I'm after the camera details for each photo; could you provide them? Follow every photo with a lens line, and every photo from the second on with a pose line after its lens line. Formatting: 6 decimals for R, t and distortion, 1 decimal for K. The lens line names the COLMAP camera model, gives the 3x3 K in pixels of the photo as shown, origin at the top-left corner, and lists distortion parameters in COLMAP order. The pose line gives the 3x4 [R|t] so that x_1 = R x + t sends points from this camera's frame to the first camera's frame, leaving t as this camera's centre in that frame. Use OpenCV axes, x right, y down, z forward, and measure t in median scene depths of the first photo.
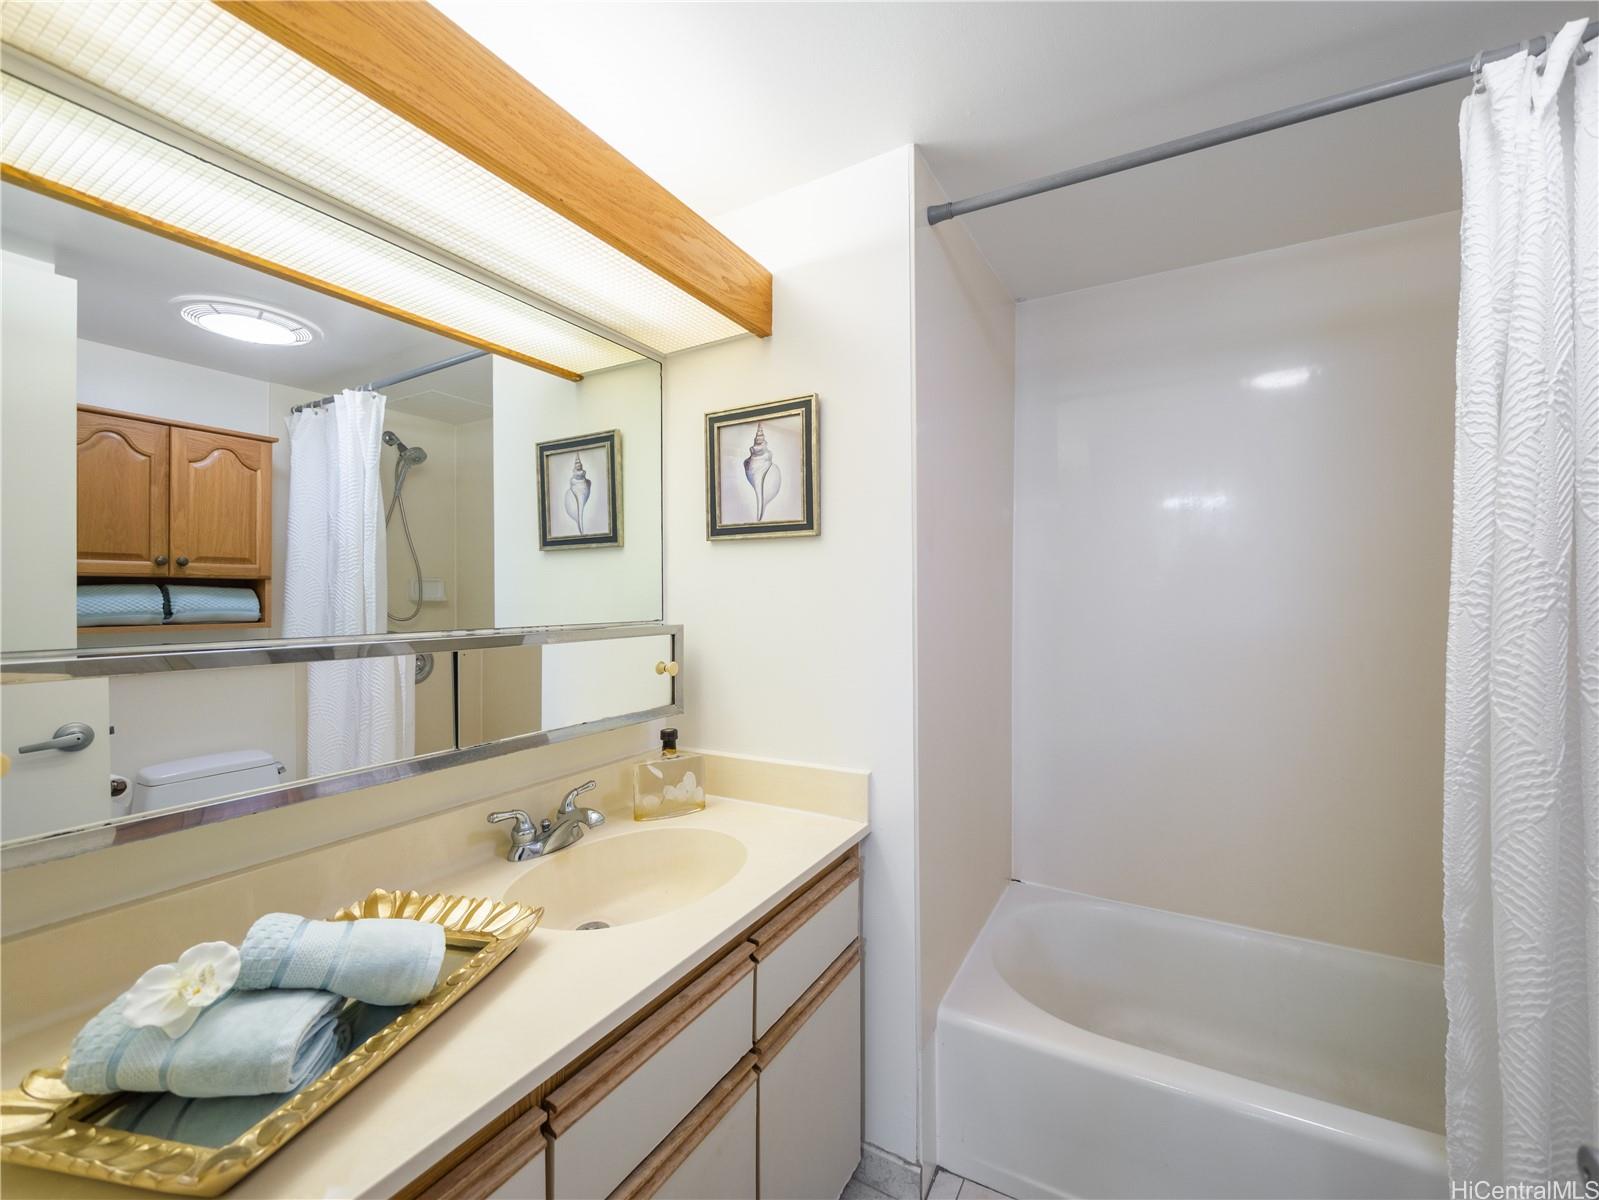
lens RADIAL K [[664.1, 0, 803.3], [0, 664.1, 603.3], [0, 0, 1]] dist [-0.008014, 0.000989]
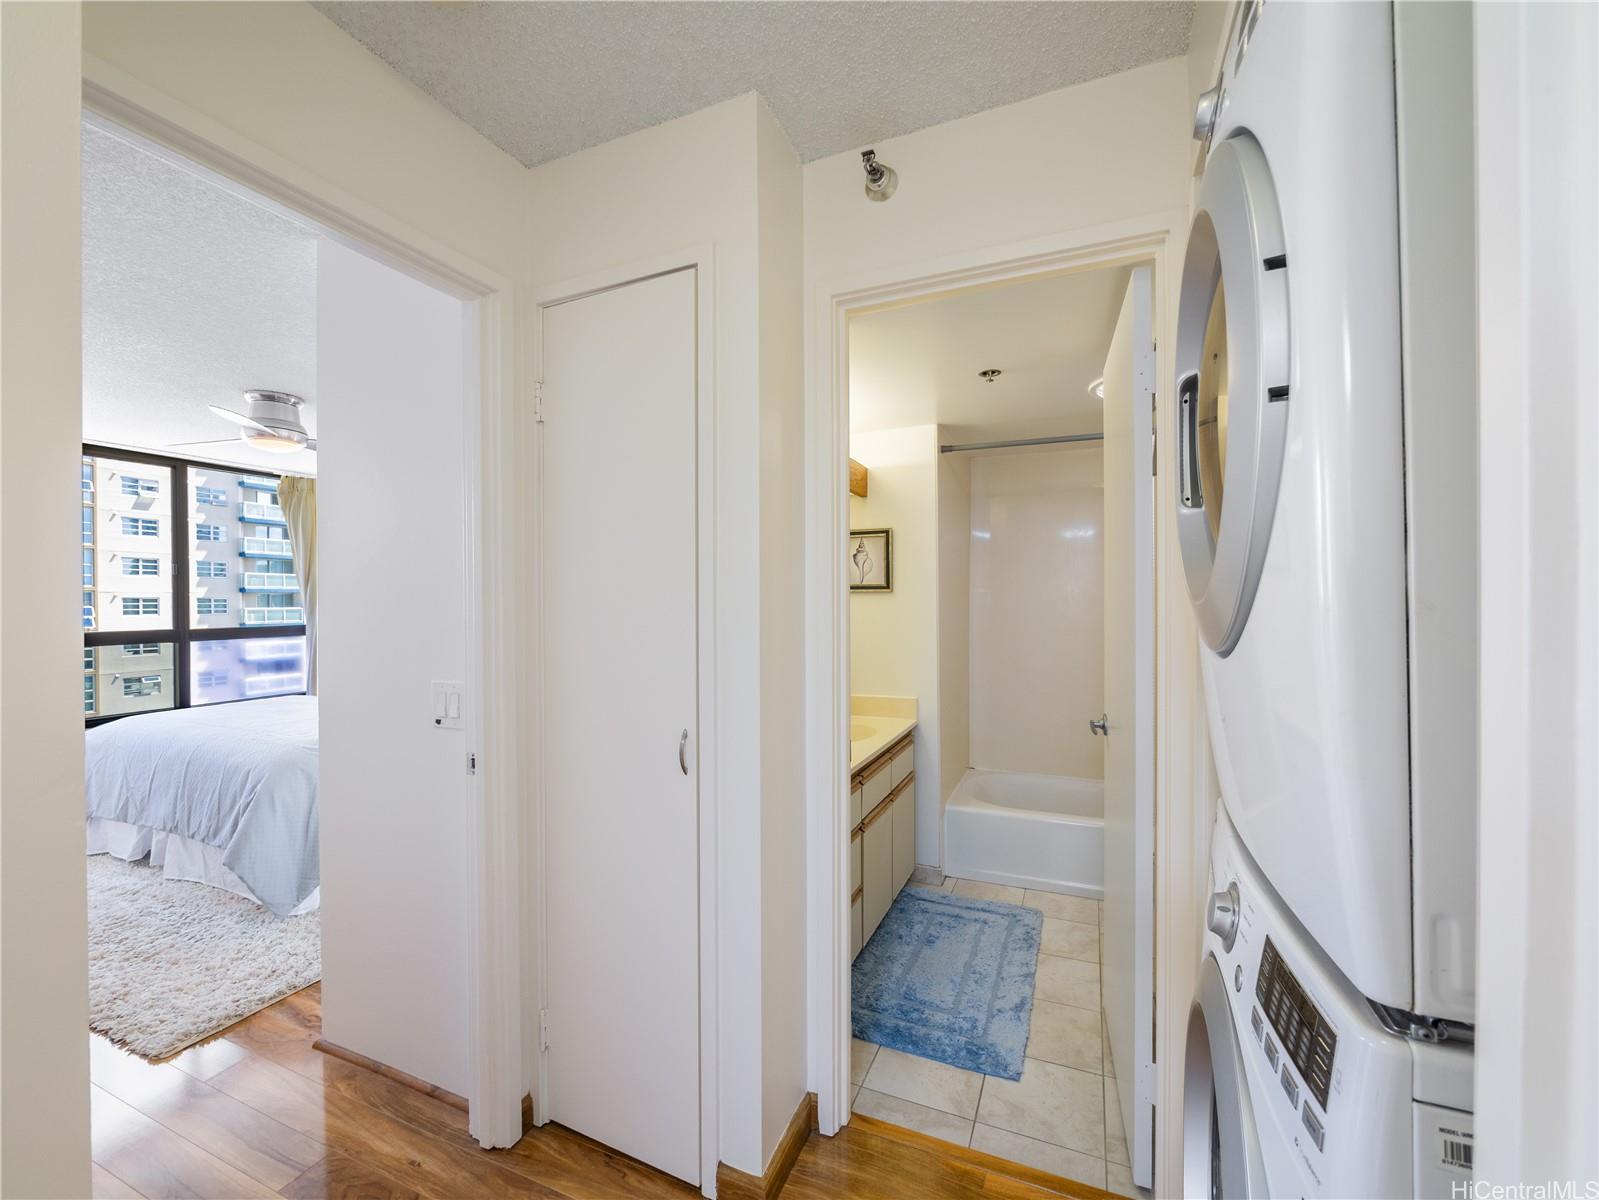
lens RADIAL K [[664.1, 0, 807.2], [0, 664.1, 602.6], [0, 0, 1]] dist [-0.008014, 0.000989]
pose [[0.993281, -0.005027, 0.115620, -0.510370], [0.004428, 0.999975, 0.005441, -0.079490], [-0.115645, -0.004892, 0.993279, -1.150957]]
